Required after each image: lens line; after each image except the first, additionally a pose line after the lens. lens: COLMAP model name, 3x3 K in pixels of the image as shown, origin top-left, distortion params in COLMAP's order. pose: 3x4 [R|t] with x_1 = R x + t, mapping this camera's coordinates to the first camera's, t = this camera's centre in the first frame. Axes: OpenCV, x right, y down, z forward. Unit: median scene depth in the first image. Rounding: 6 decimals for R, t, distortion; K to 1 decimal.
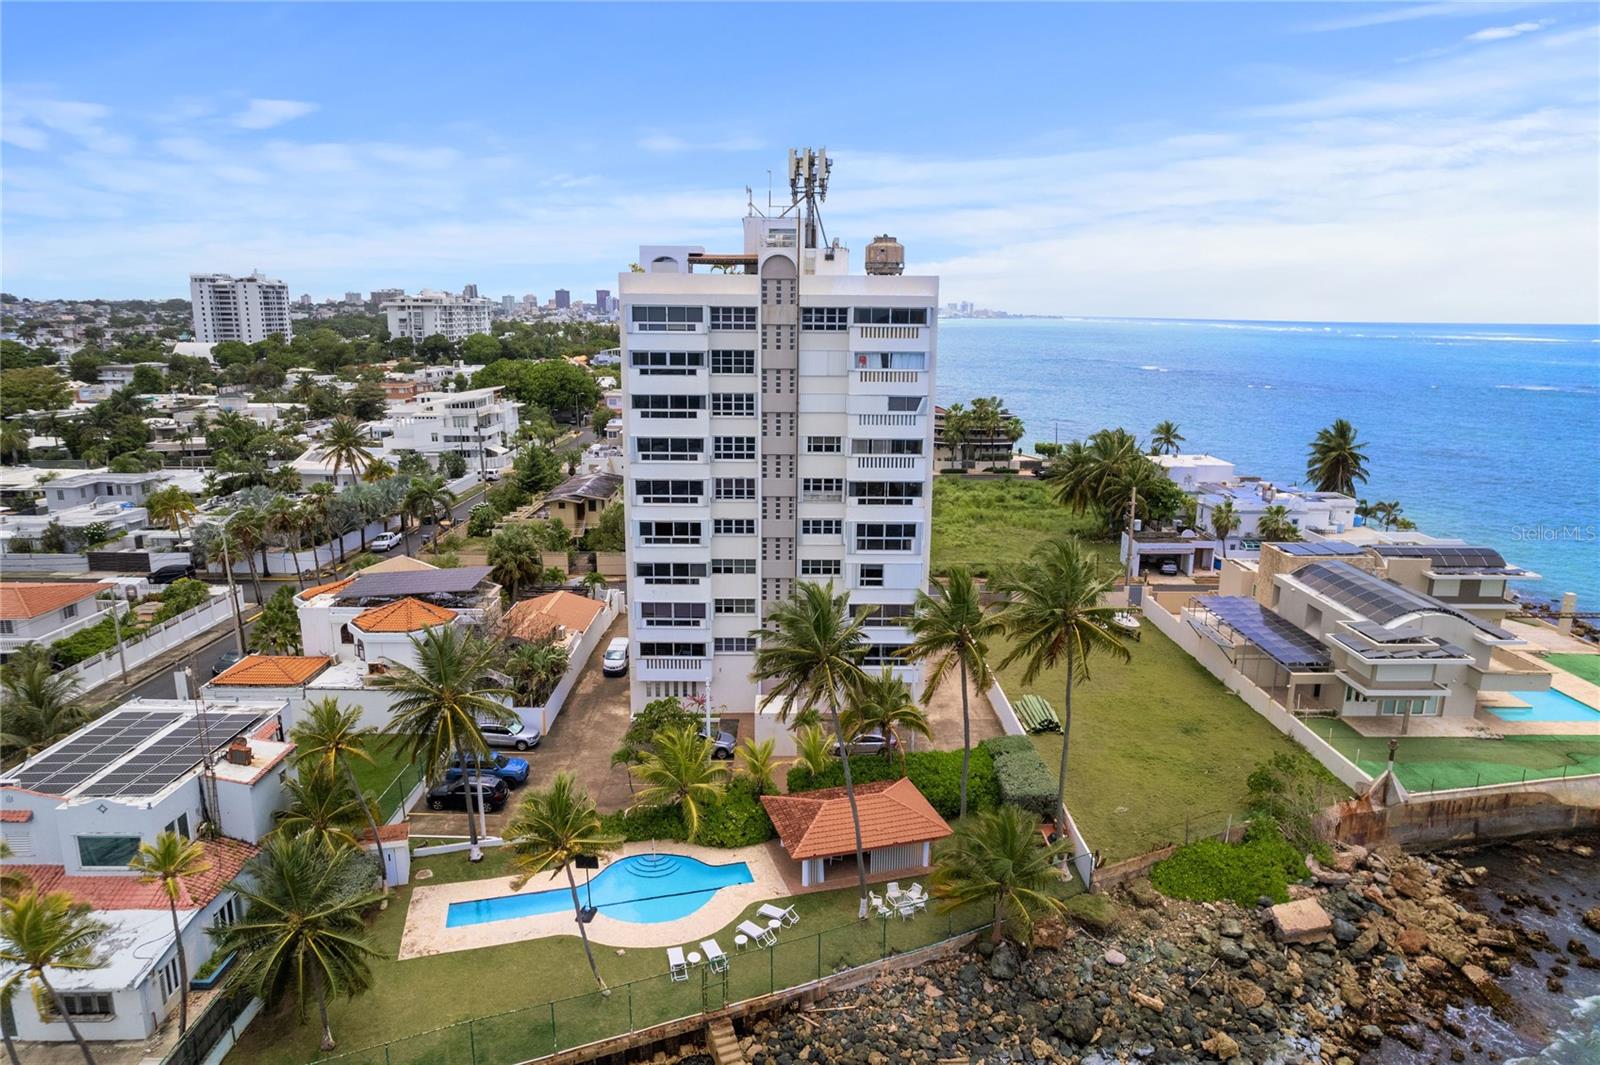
lens RADIAL K [[1018.3, 0, 787.3], [0, 1018.3, 540.5], [0, 0, 1]] dist [-0.045435, 0.044022]
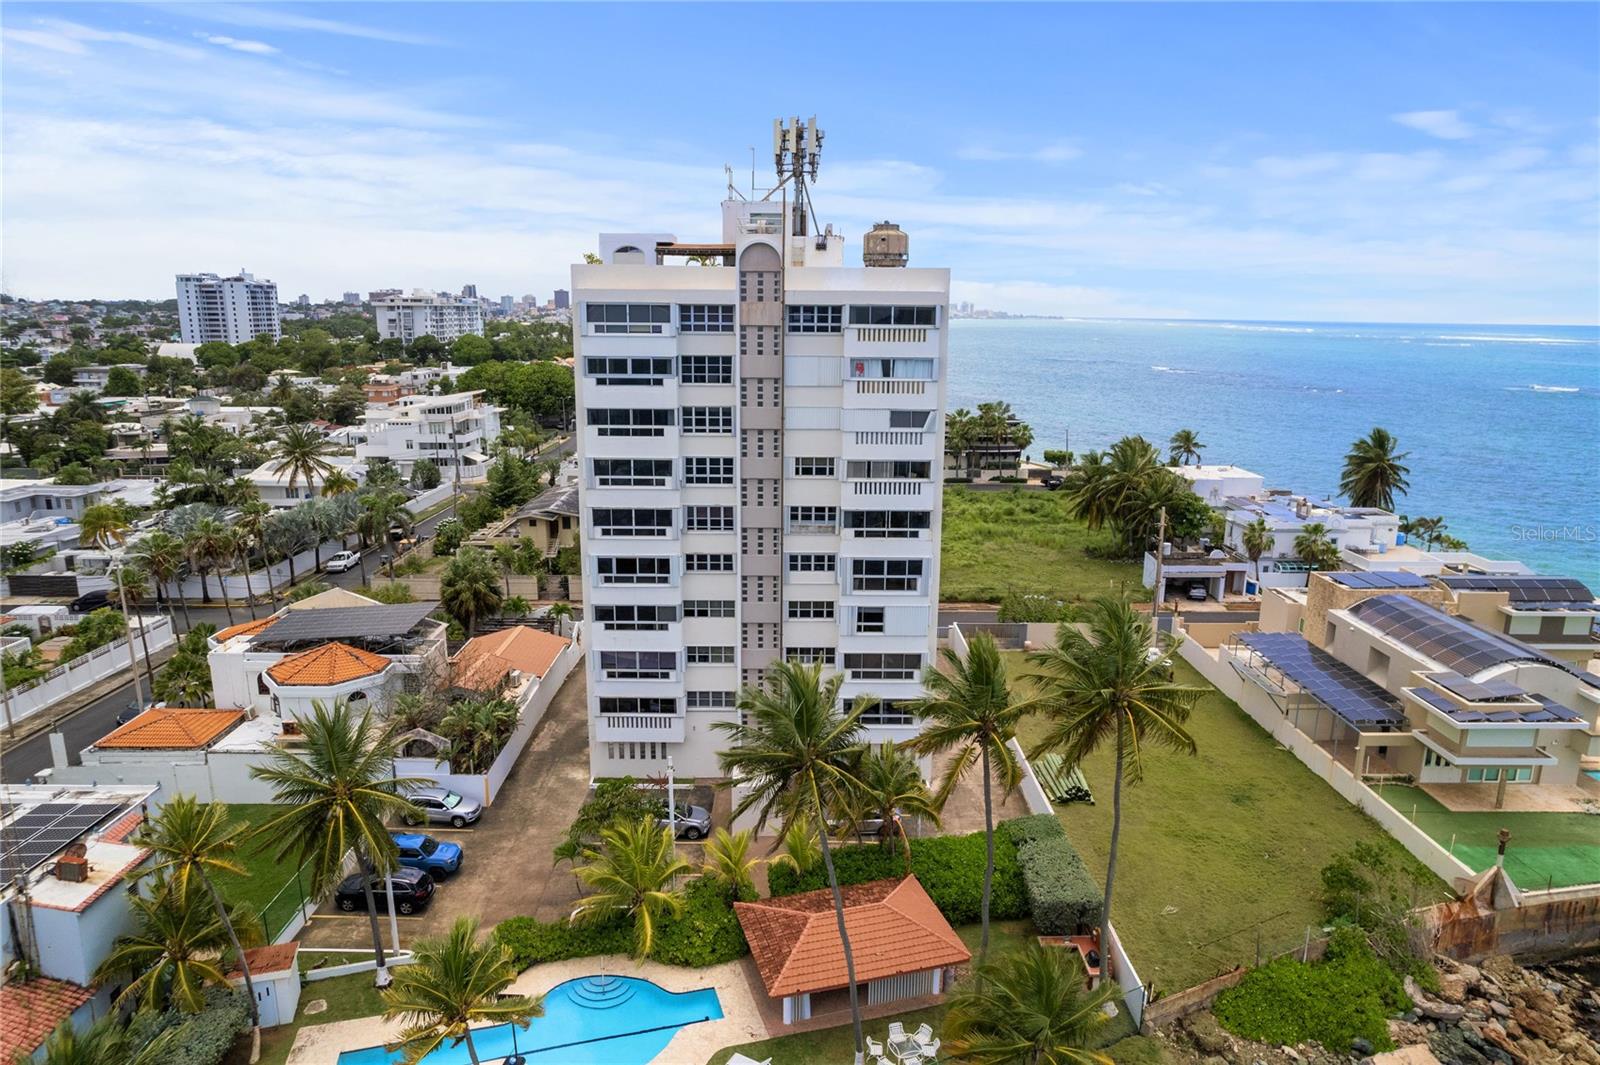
lens RADIAL K [[1018.3, 0, 787.3], [0, 1018.3, 541.5], [0, 0, 1]] dist [-0.045435, 0.044022]
pose [[1.000000, 0.000214, -0.000290, 0.013610], [-0.000214, 1.000000, 0.000515, -0.032086], [0.000290, -0.000515, 1.000000, 0.149154]]
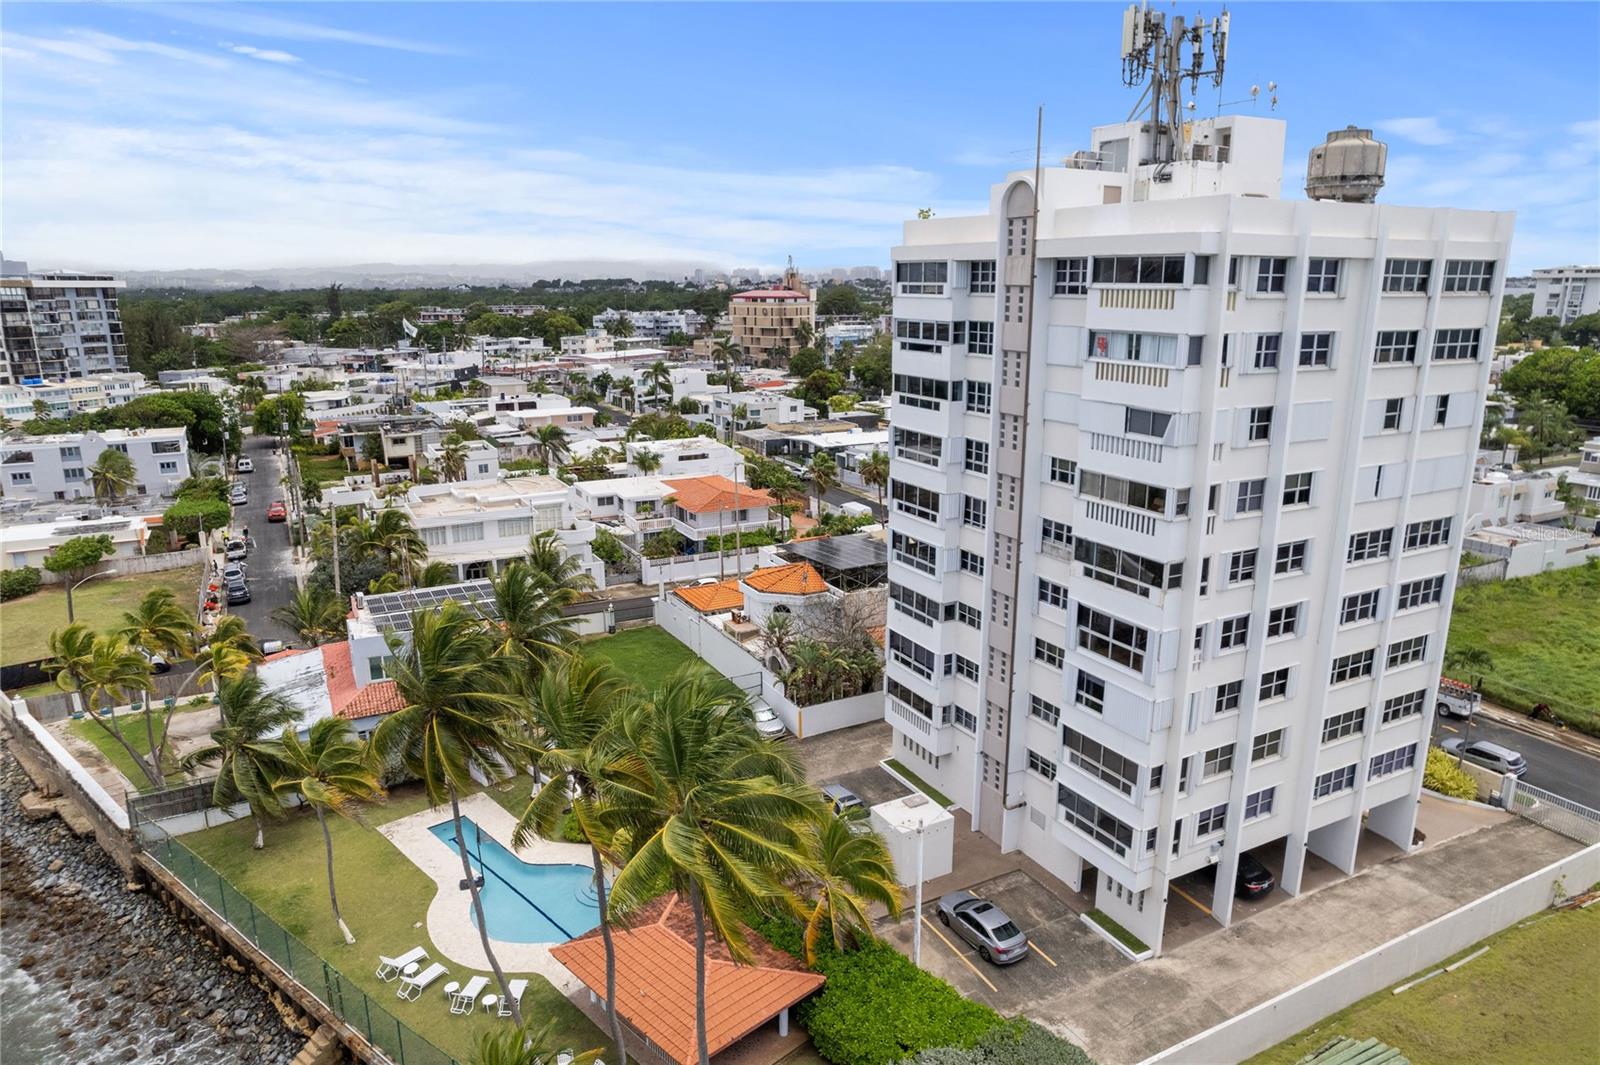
lens RADIAL K [[1018.3, 0, 794.0], [0, 1018.3, 536.0], [0, 0, 1]] dist [-0.045435, 0.044022]
pose [[0.464678, 0.208114, -0.860676, 0.515499], [-0.192219, 0.972518, 0.131378, -0.105825], [0.864364, 0.104390, 0.491911, 0.533982]]
